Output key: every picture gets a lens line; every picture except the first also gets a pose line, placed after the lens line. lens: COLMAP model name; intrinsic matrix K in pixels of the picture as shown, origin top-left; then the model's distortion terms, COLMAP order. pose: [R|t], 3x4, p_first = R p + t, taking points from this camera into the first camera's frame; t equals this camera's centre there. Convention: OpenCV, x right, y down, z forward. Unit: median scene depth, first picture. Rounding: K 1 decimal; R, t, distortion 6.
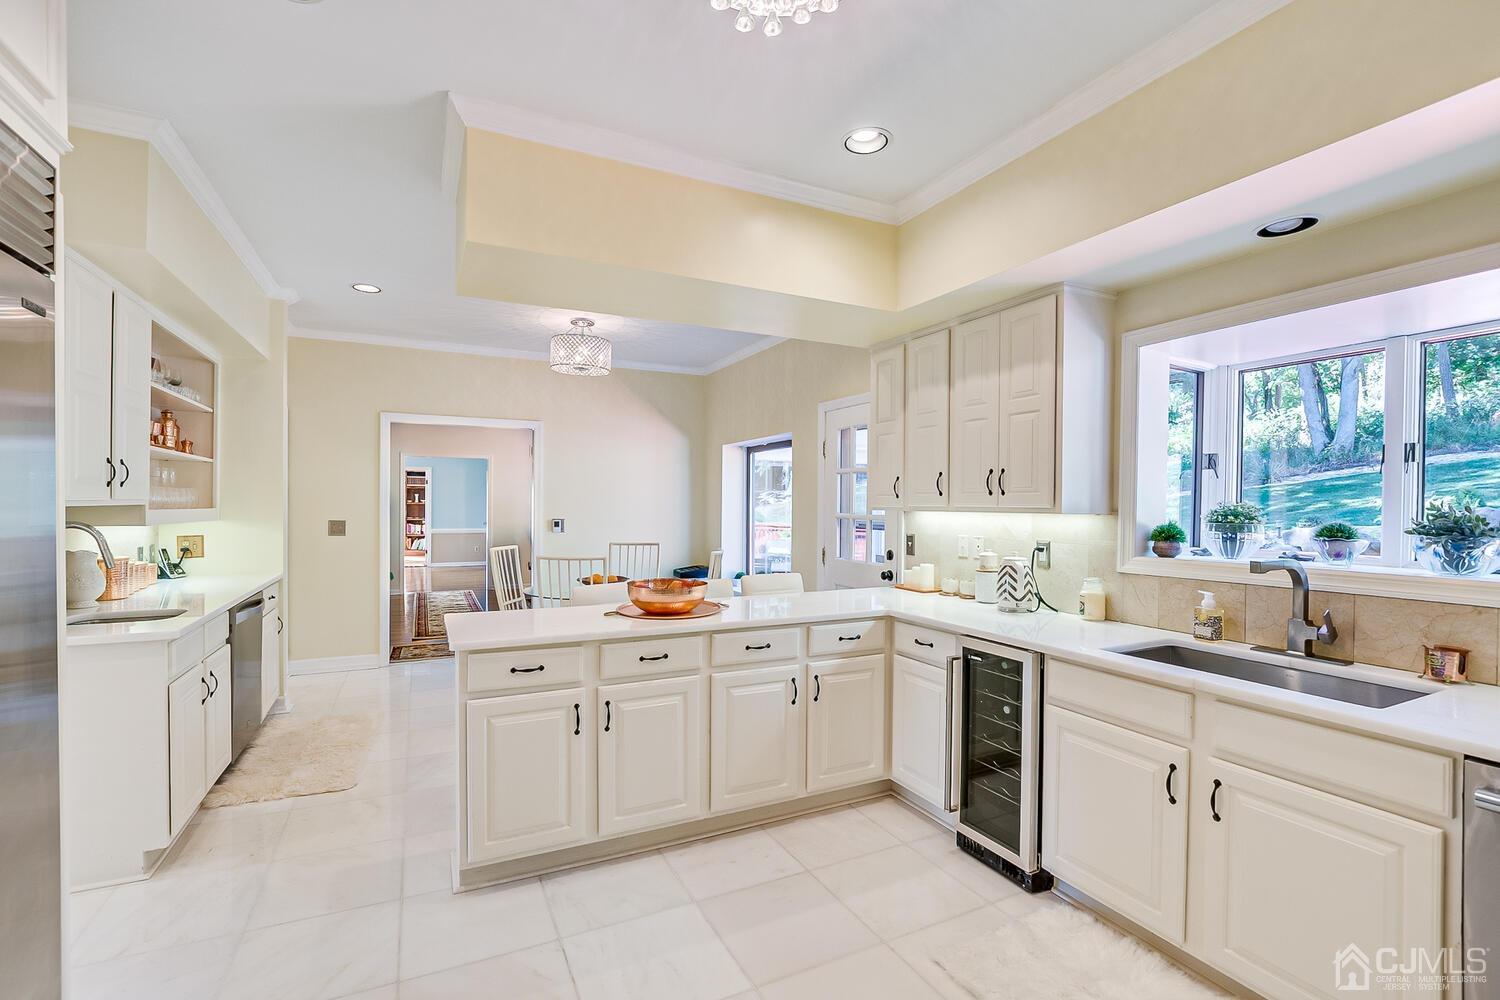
lens RADIAL K [[659.8, 0, 748.4], [0, 659.8, 509.2], [0, 0, 1]] dist [-0.022806, 0.003391]
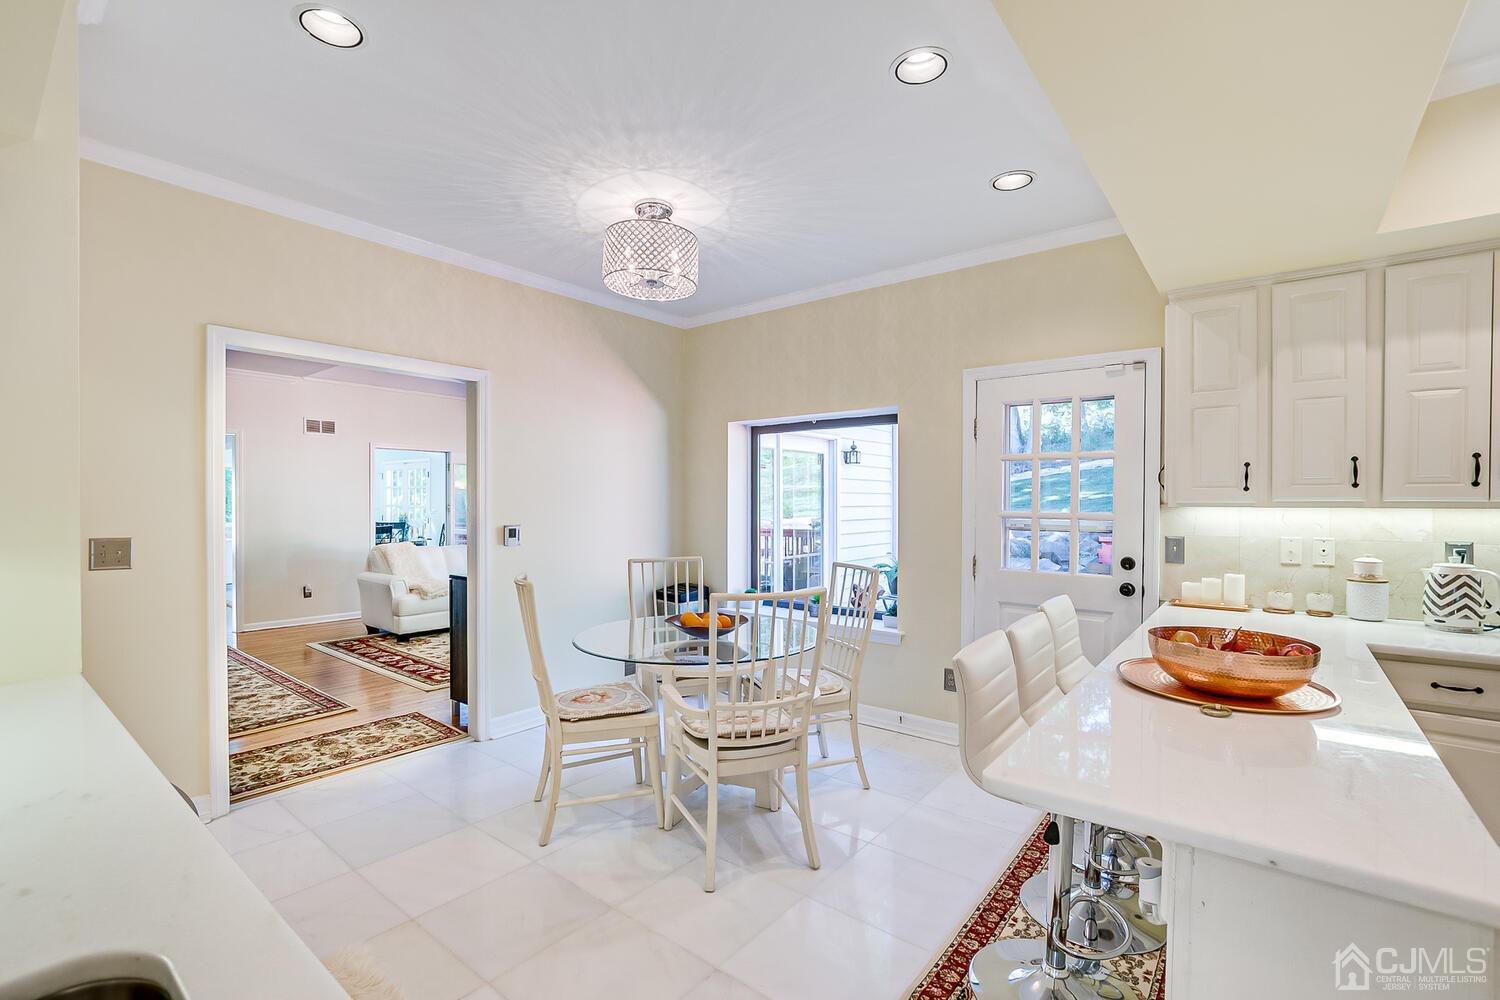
lens RADIAL K [[659.8, 0, 750.0], [0, 659.8, 510.2], [0, 0, 1]] dist [-0.022806, 0.003391]
pose [[0.906068, -0.011188, 0.422984, -0.798834], [0.008215, 0.999927, 0.008852, -0.007359], [-0.423052, -0.004546, 0.906094, 0.729489]]
